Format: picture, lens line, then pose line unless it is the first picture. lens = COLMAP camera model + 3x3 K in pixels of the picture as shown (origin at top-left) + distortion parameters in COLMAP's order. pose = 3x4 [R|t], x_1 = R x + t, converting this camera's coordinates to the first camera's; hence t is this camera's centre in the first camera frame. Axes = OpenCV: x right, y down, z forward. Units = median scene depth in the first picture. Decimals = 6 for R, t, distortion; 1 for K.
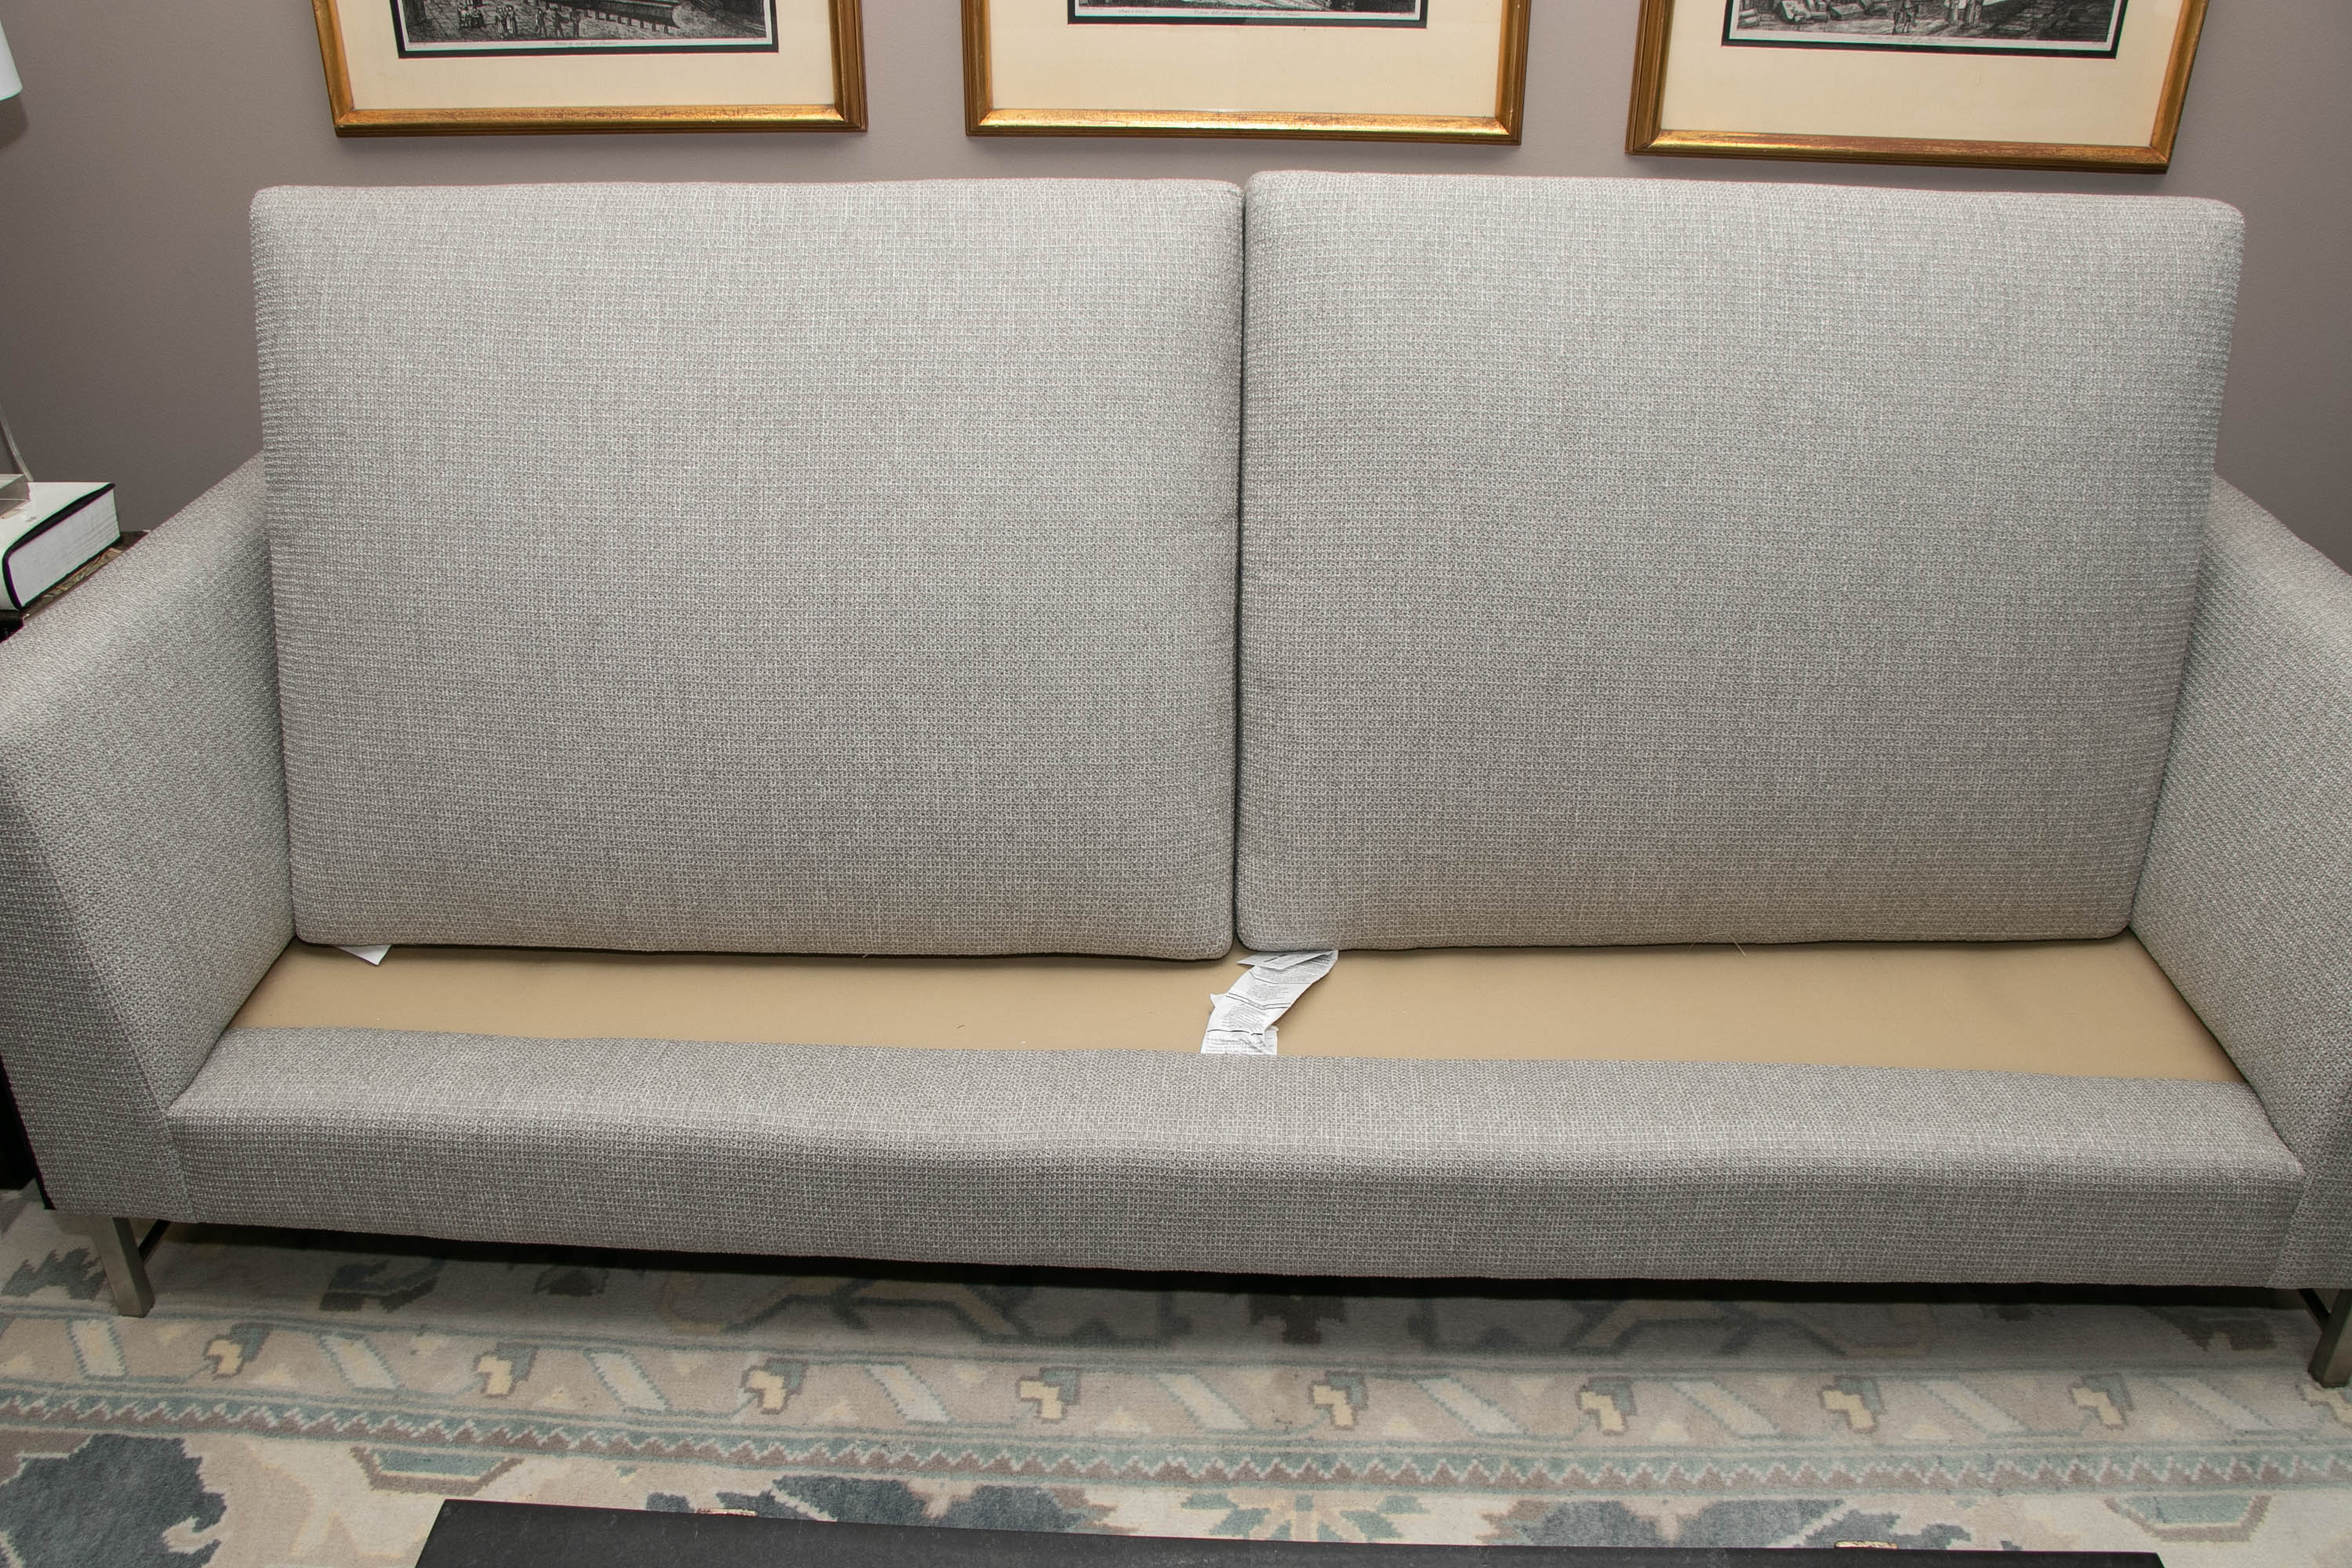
lens RADIAL K [[1961.4, 0, 1165.8], [0, 1961.4, 792.3], [0, 0, 1]] dist [-0.118954, 0.080990]
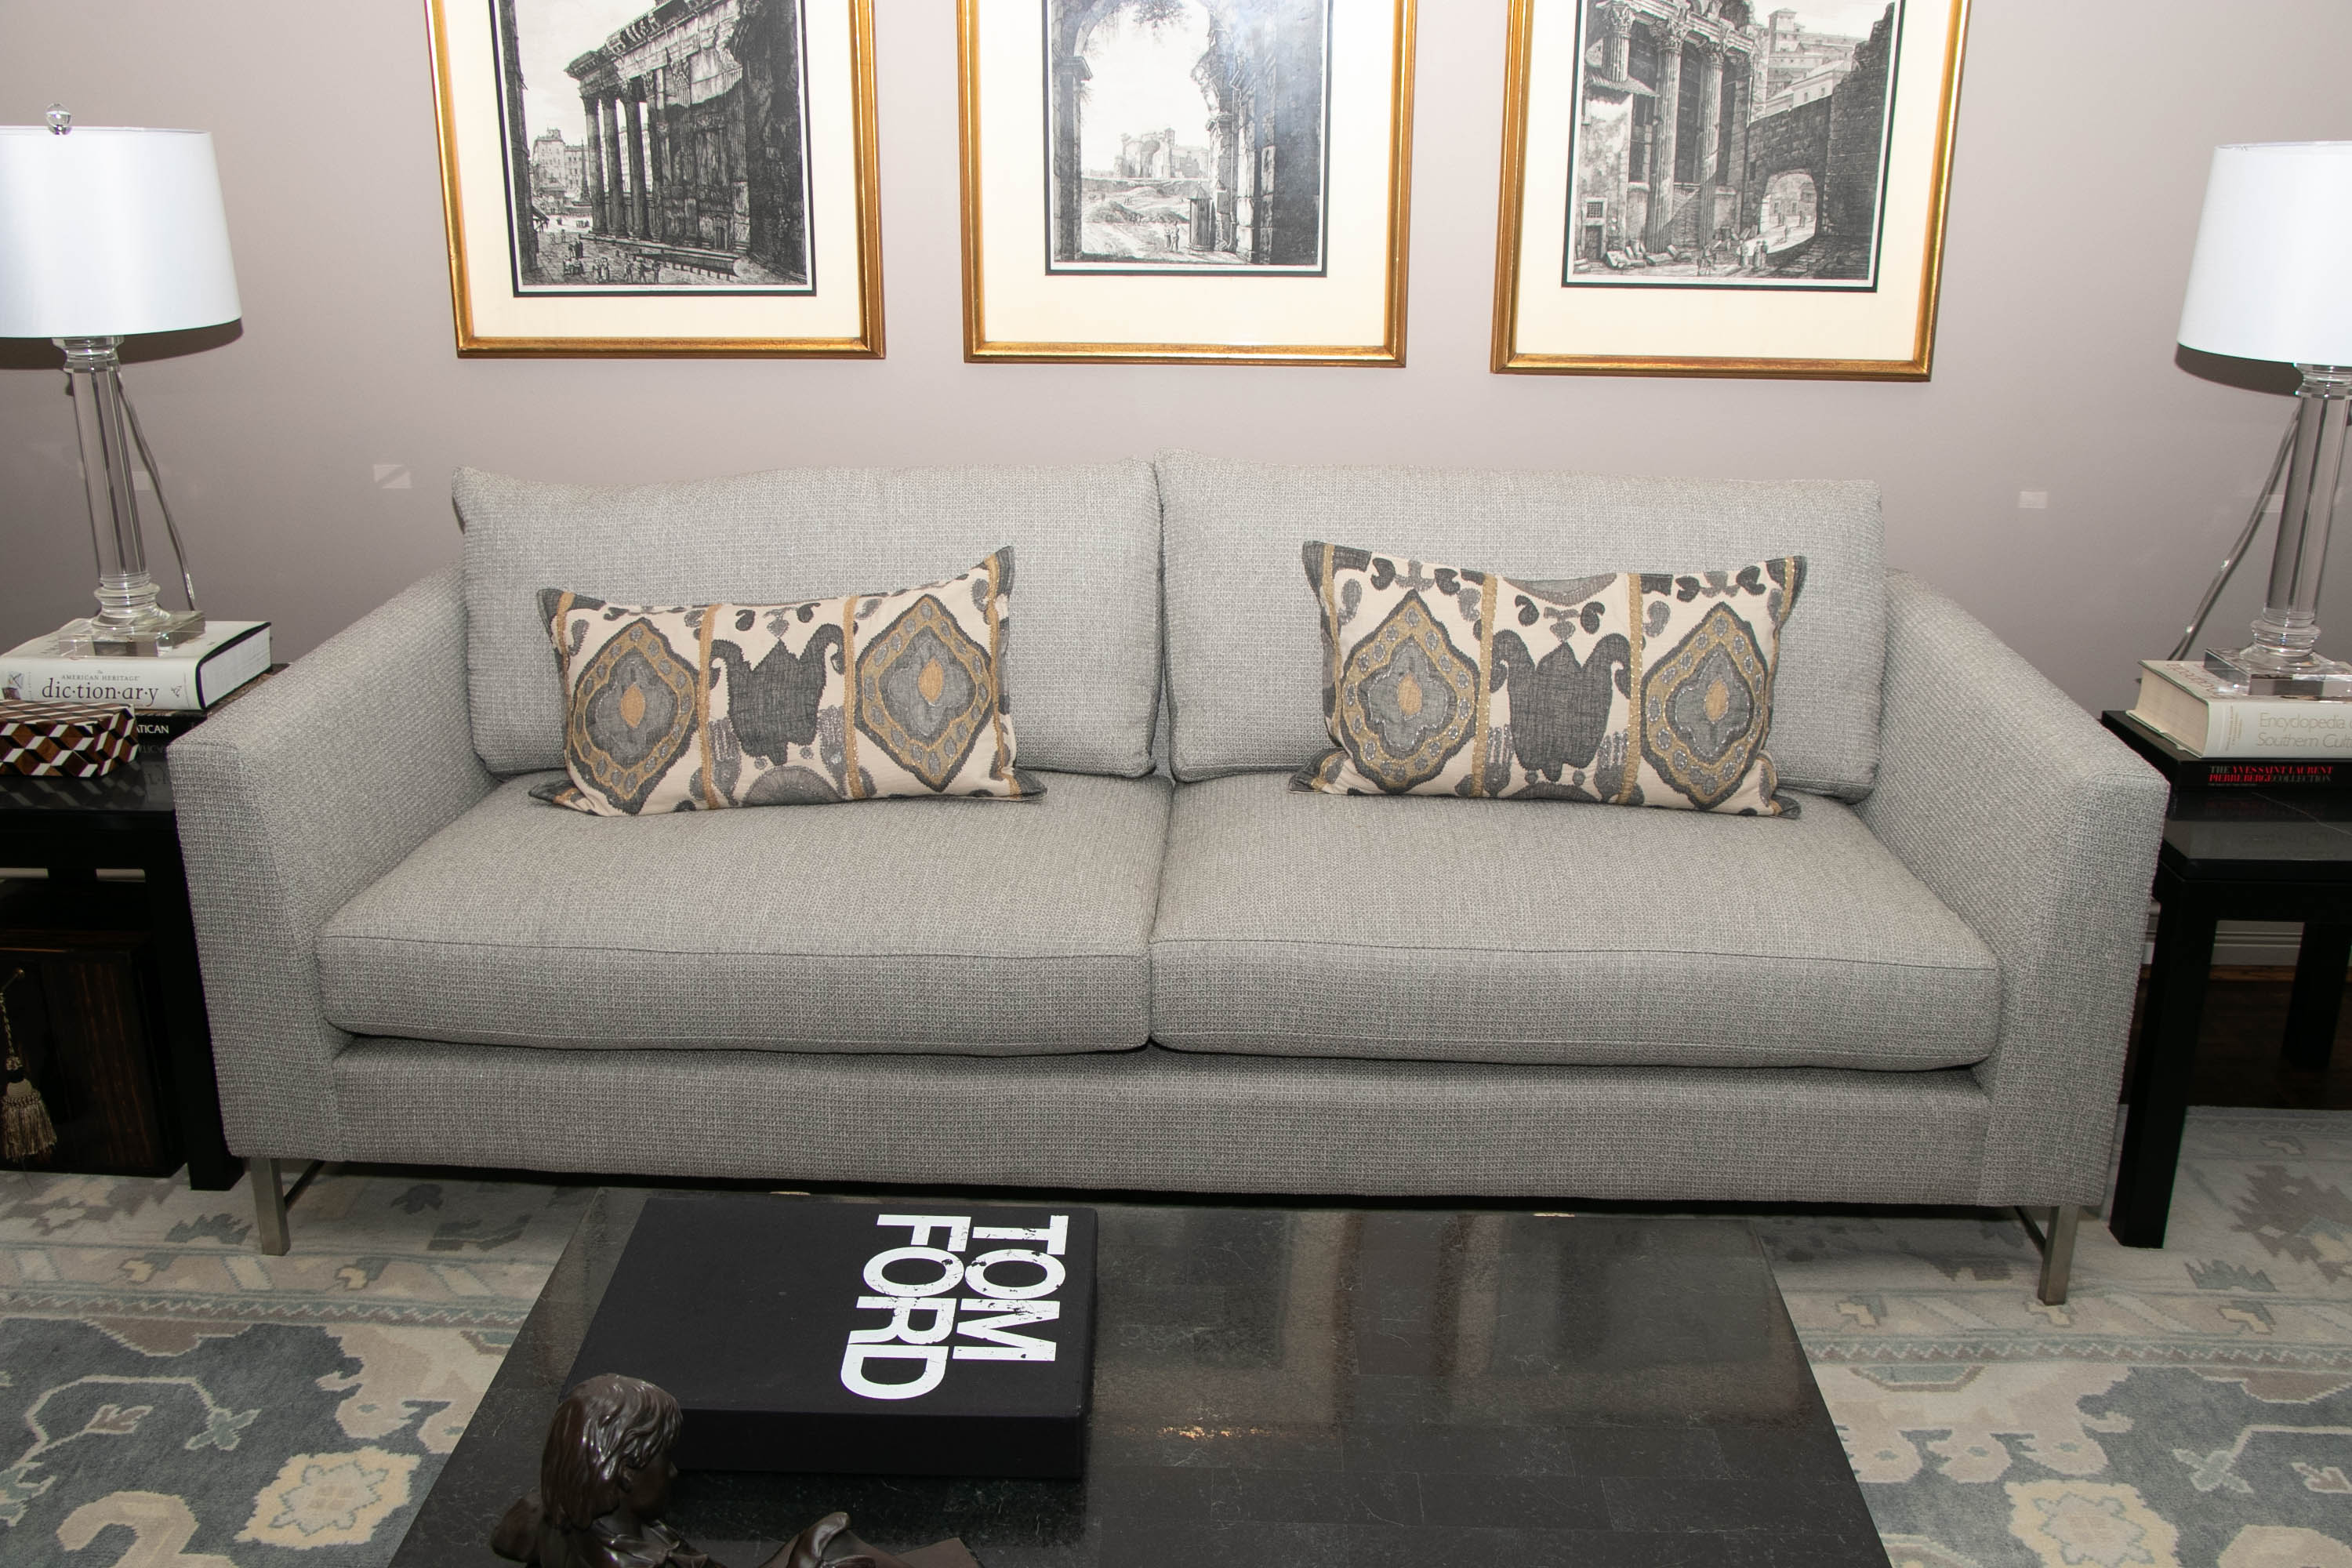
lens RADIAL K [[2292.8, 0, 1178.6], [0, 2292.8, 785.2], [0, 0, 1]] dist [-0.057421, 0.000000]
pose [[0.999992, -0.000859, -0.003971, 0.051503], [0.000151, 0.984563, -0.175029, 0.235688], [0.004060, 0.175027, 0.984555, -0.510187]]
